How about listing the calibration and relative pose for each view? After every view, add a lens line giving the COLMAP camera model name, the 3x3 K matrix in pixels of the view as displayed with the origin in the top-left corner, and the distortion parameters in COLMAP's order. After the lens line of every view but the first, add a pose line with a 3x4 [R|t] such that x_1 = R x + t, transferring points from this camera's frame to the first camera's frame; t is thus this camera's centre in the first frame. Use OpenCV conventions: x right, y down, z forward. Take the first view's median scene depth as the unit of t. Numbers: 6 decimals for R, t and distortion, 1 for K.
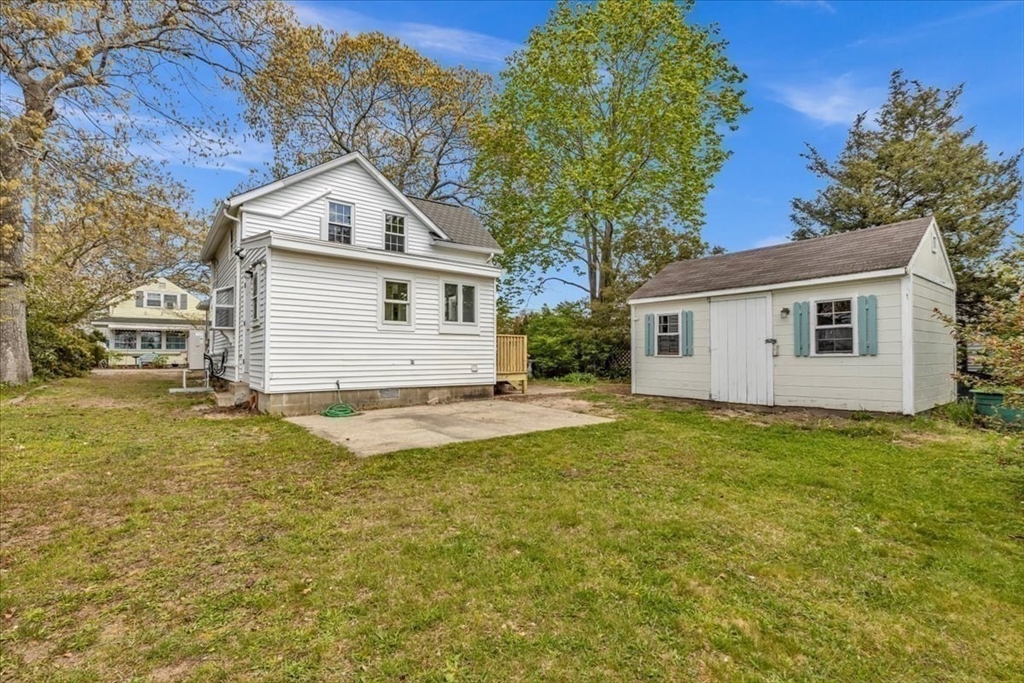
lens RADIAL K [[467.3, 0, 511.5], [0, 467.3, 347.4], [0, 0, 1]] dist [0.000745, 0.000105]
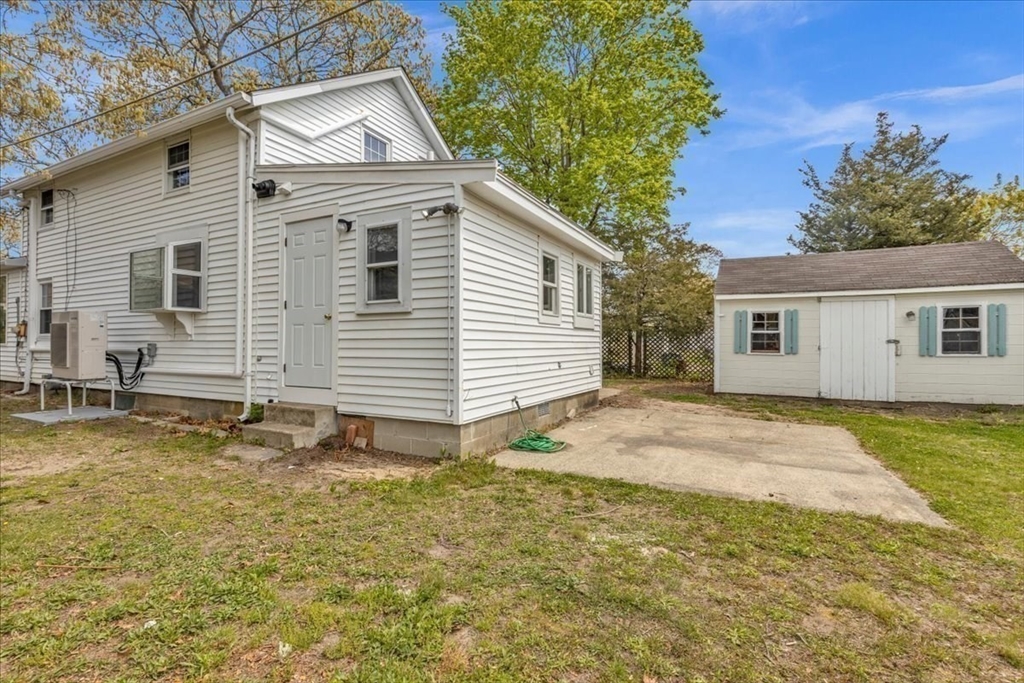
lens RADIAL K [[467.3, 0, 513.6], [0, 467.3, 340.3], [0, 0, 1]] dist [0.000745, 0.000105]
pose [[0.905680, 0.004499, 0.423939, -0.618116], [-0.010630, 0.999870, 0.012099, -0.017889], [-0.423830, -0.015465, 0.905610, 0.356861]]
